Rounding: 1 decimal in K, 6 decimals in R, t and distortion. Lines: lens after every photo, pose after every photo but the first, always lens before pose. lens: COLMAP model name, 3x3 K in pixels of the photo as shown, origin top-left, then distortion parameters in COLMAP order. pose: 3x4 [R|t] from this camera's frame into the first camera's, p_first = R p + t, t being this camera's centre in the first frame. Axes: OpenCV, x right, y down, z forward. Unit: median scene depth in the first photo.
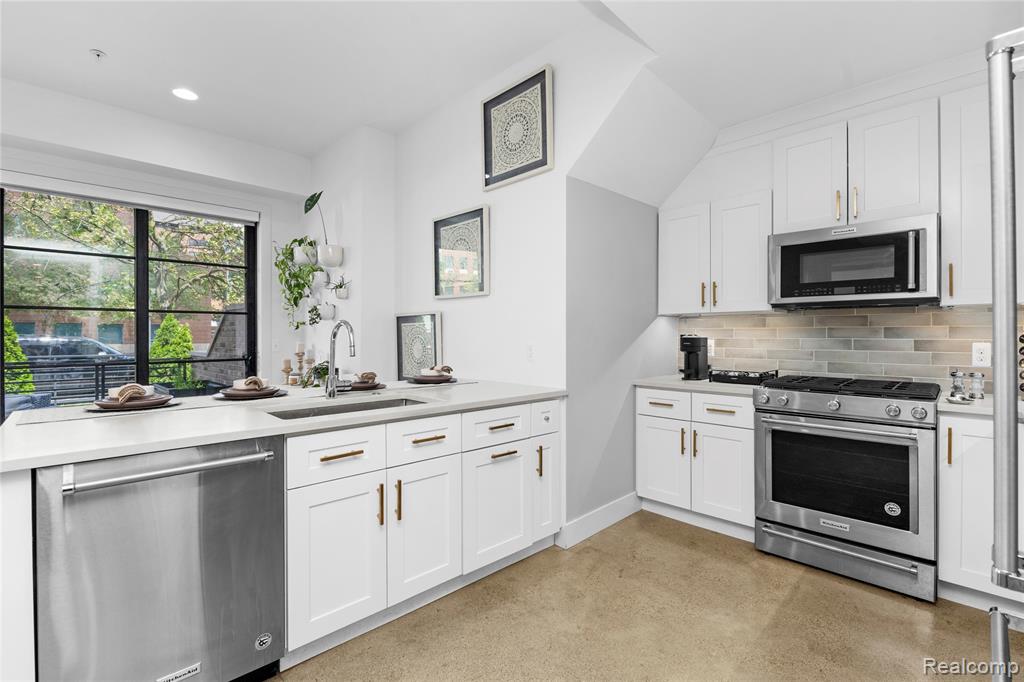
lens RADIAL K [[465.9, 0, 509.5], [0, 465.9, 333.4], [0, 0, 1]] dist [0.000586, -0.000272]
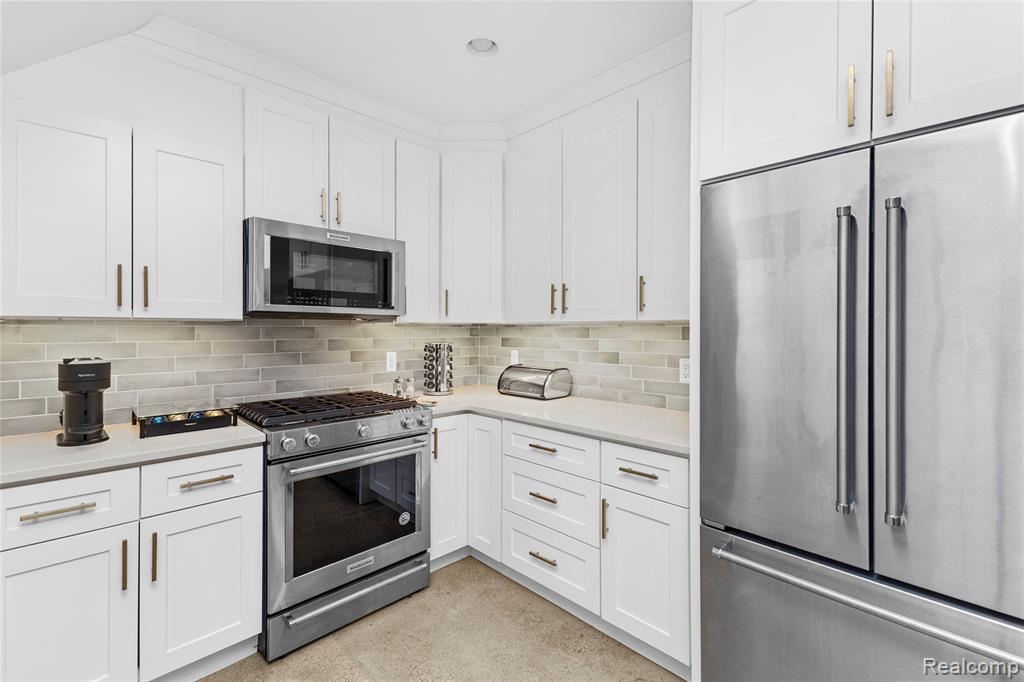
lens RADIAL K [[444.7, 0, 511.7], [0, 444.7, 327.0], [0, 0, 1]] dist [0.005086, -0.001186]
pose [[0.002226, 0.002957, 0.999993, -0.137540], [-0.004454, 0.999986, -0.002947, -0.038755], [-0.999988, -0.004448, 0.002240, 0.605606]]
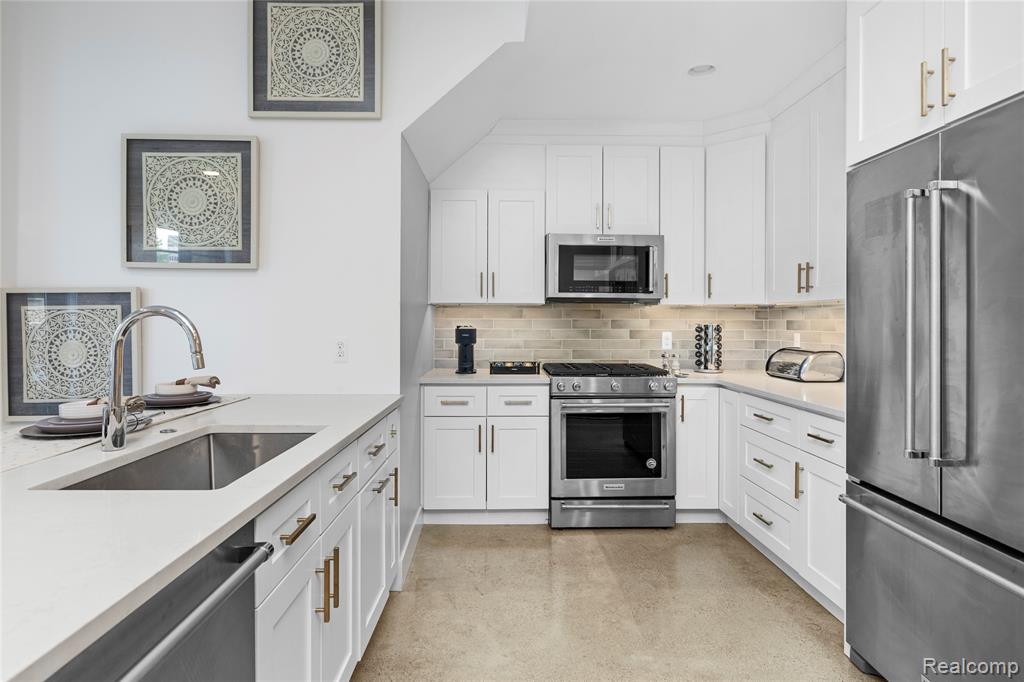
lens RADIAL K [[571.0, 0, 510.7], [0, 571.0, 318.0], [0, 0, 1]] dist [-0.001161, -0.000366]
pose [[0.678433, 0.005250, 0.734644, -0.471698], [-0.005454, 0.999983, -0.002110, -0.013022], [-0.734642, -0.002576, 0.678450, 0.177144]]
